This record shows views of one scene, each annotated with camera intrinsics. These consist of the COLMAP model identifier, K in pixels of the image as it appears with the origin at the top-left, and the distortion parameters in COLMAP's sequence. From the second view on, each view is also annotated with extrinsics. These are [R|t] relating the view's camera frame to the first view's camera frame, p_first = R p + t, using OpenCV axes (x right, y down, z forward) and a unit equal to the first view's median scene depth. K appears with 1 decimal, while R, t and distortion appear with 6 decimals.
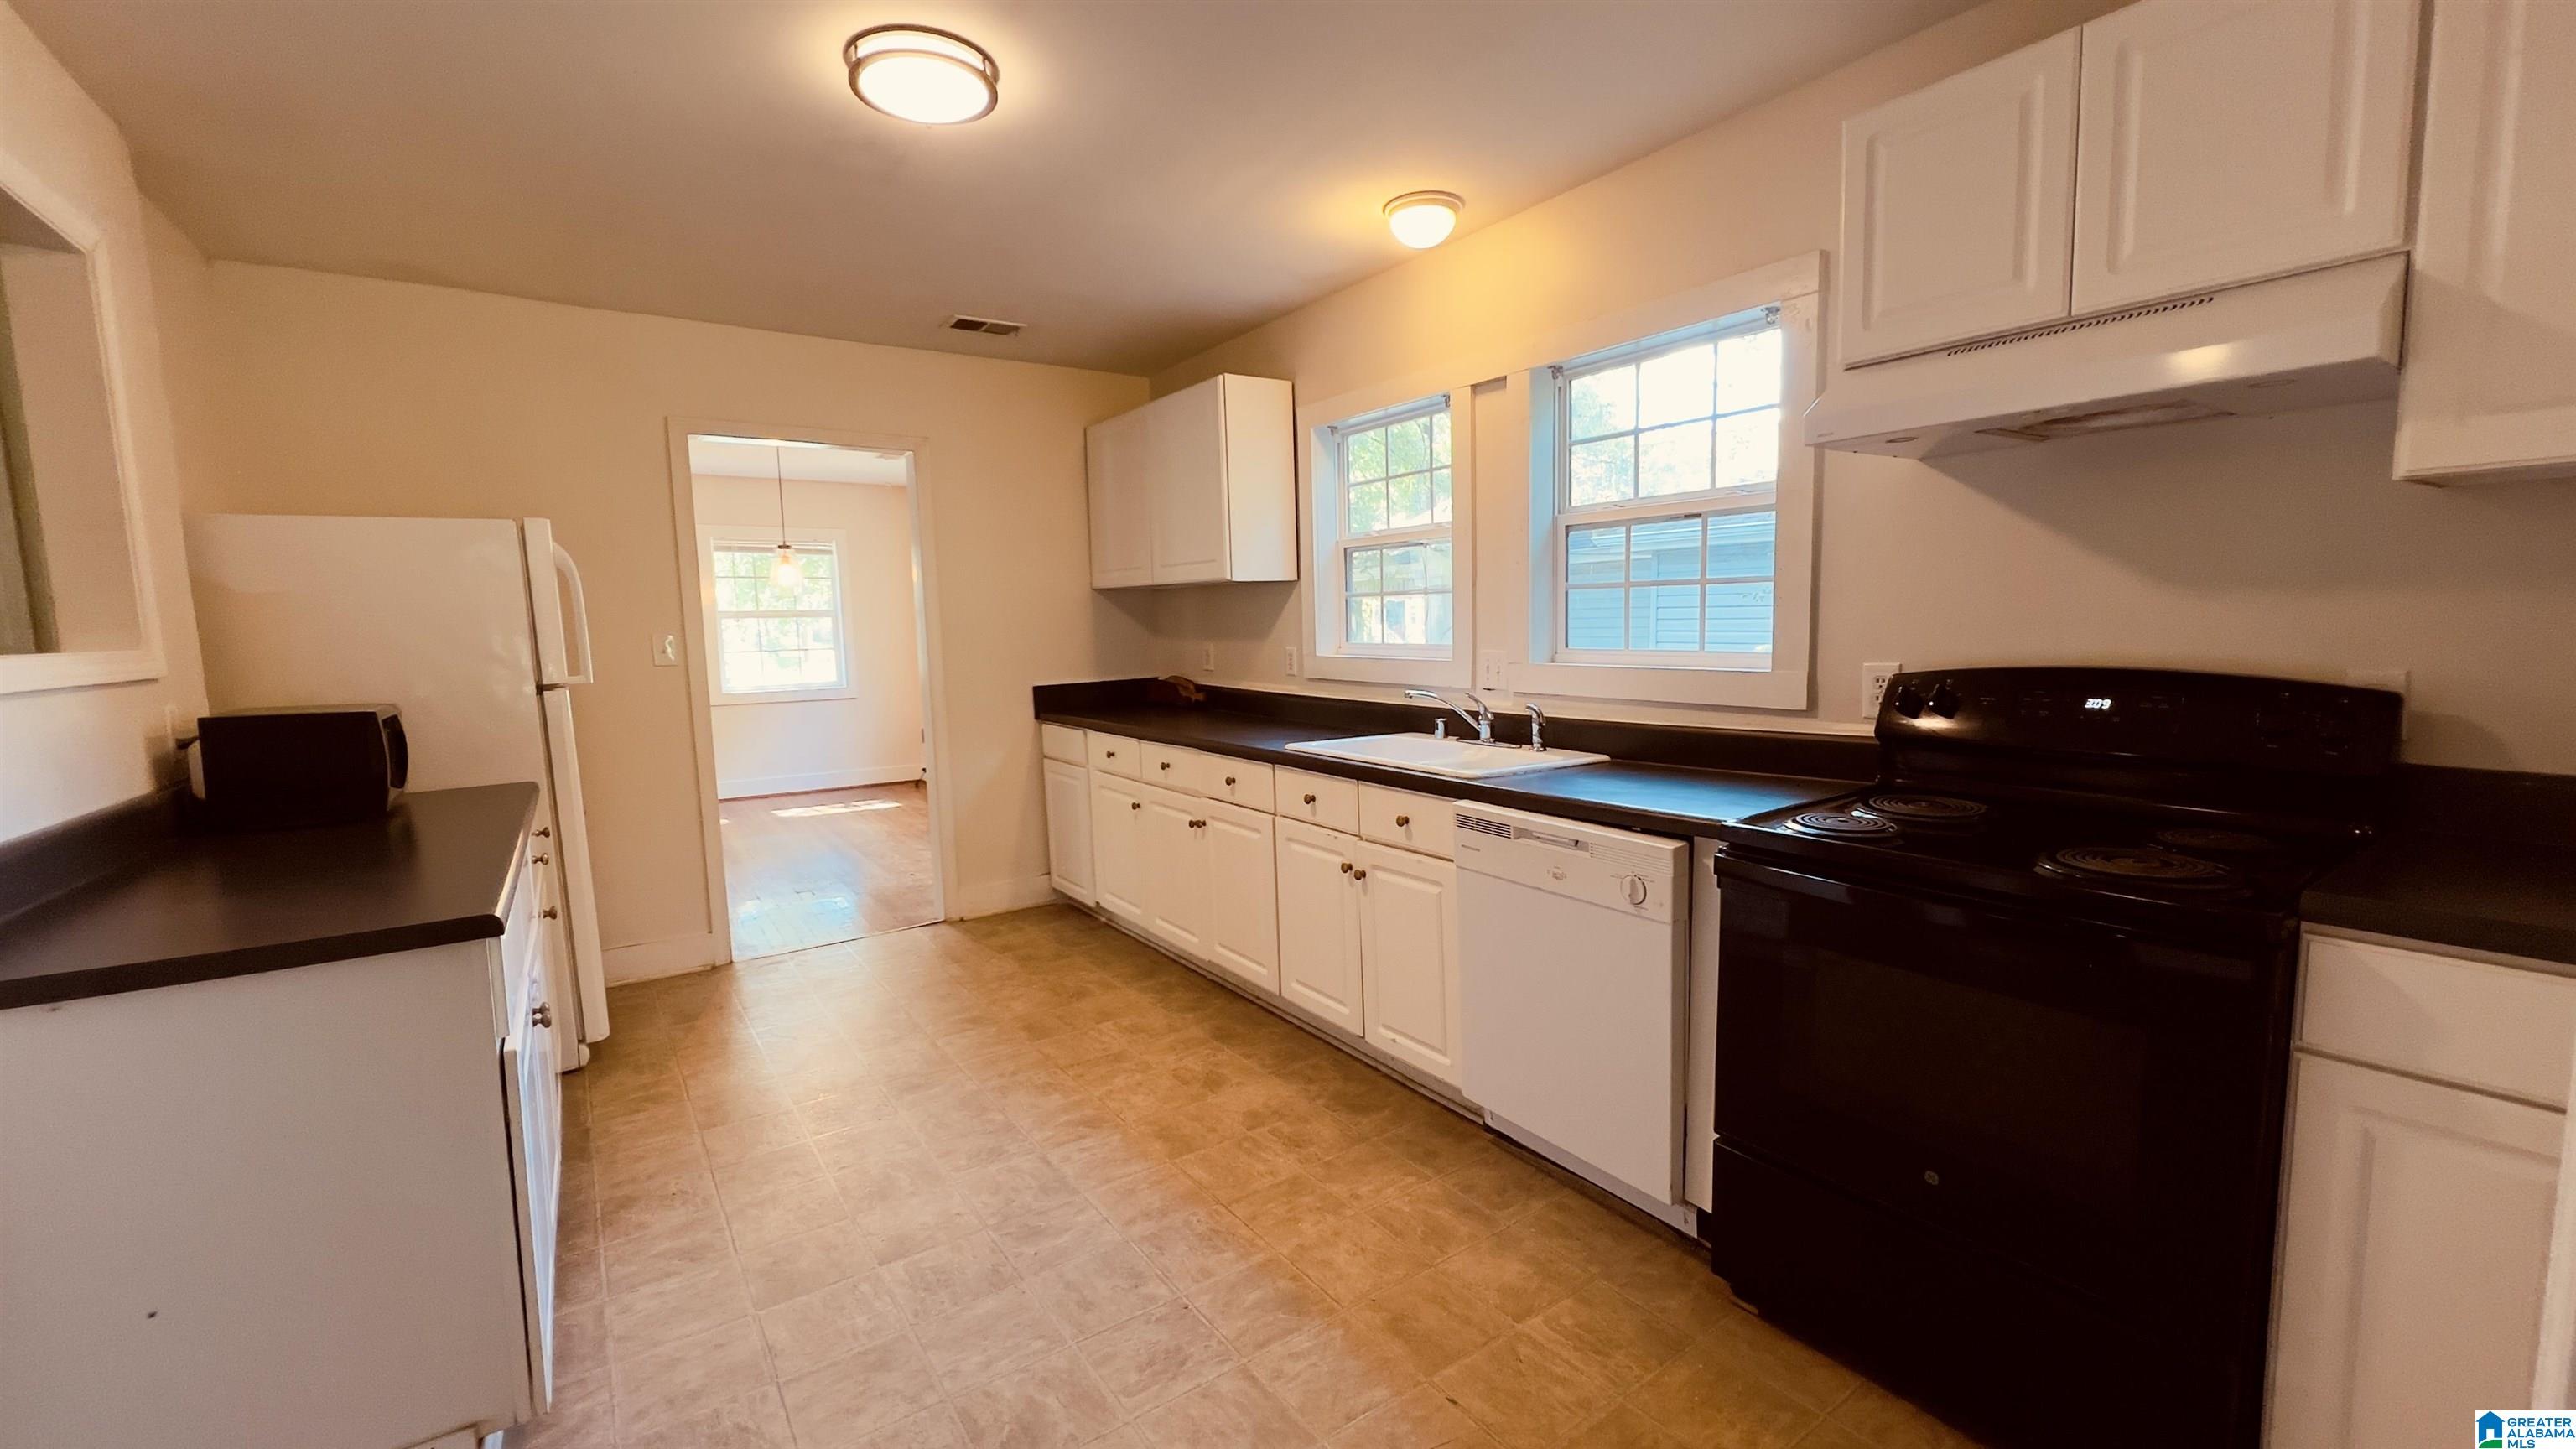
lens RADIAL K [[1029.6, 0, 1296.0], [0, 1029.6, 741.0], [0, 0, 1]] dist [0.001120, -0.000193]
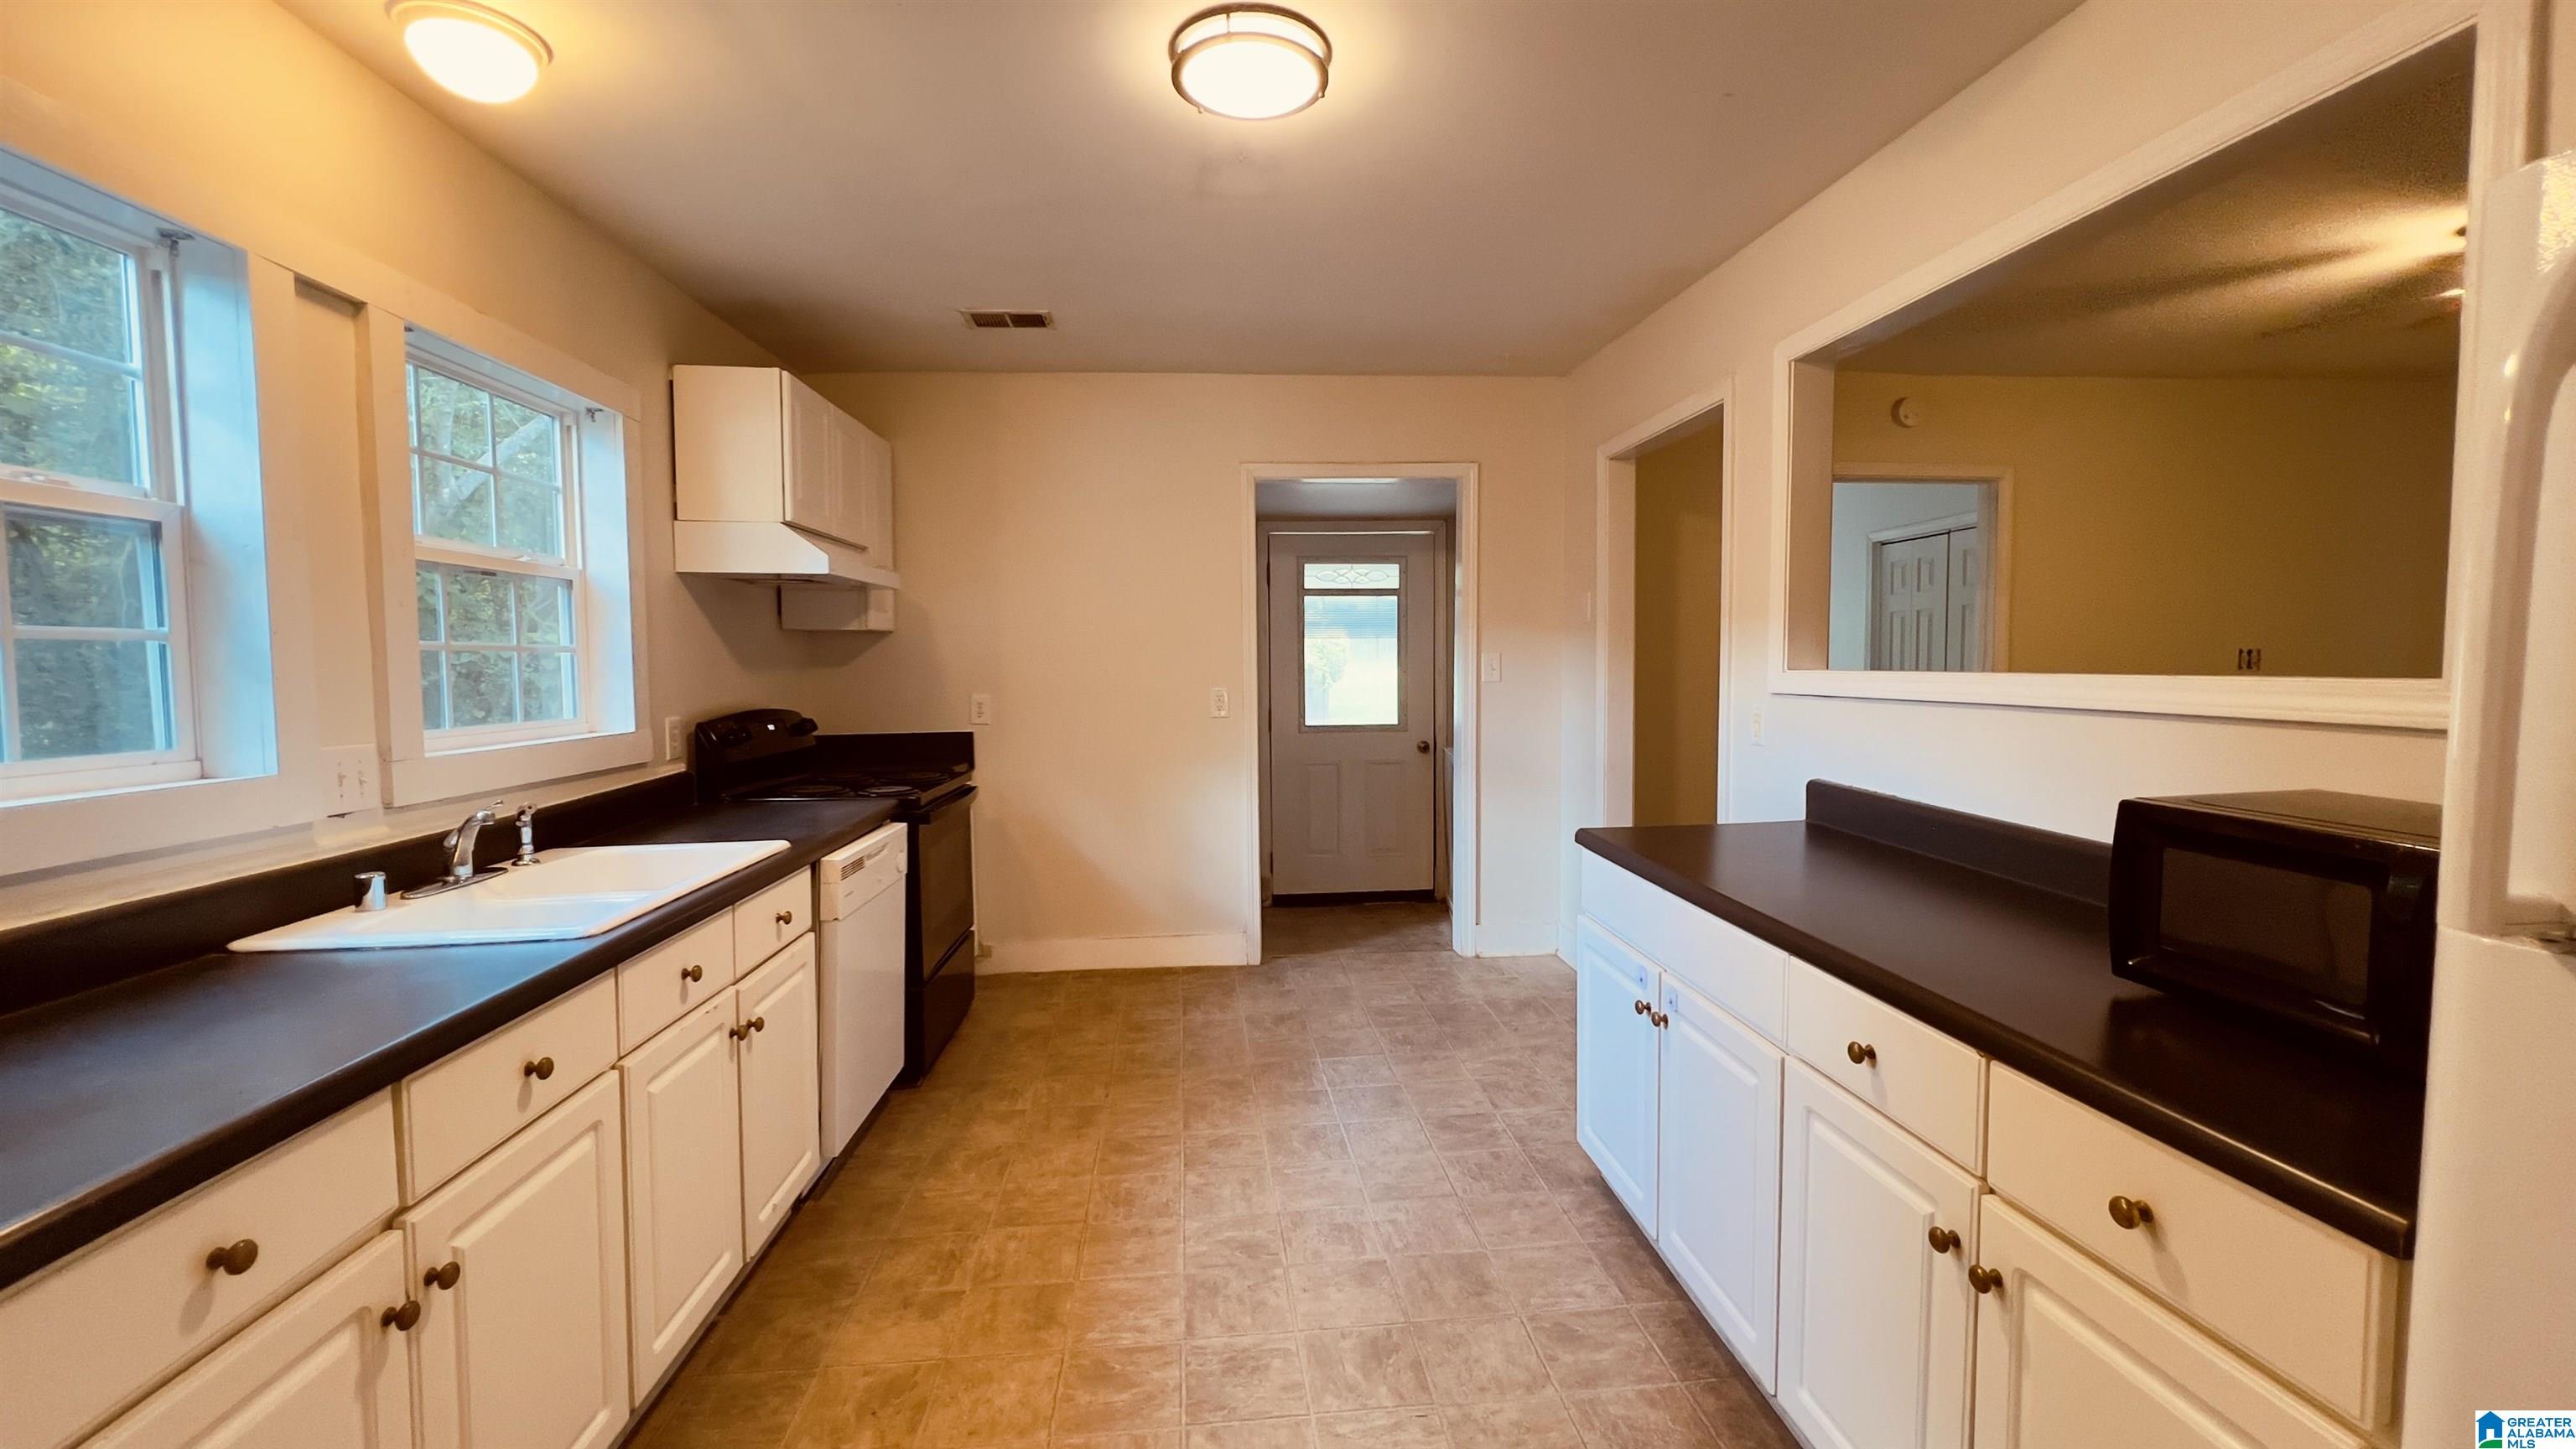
lens RADIAL K [[1029.6, 0, 1291.4], [0, 1029.6, 713.9], [0, 0, 1]] dist [0.001120, -0.000193]
pose [[-0.868551, 0.004505, 0.495578, -0.769894], [0.086015, 0.986153, 0.141786, -0.194419], [-0.488078, 0.165775, -0.856912, 1.688952]]
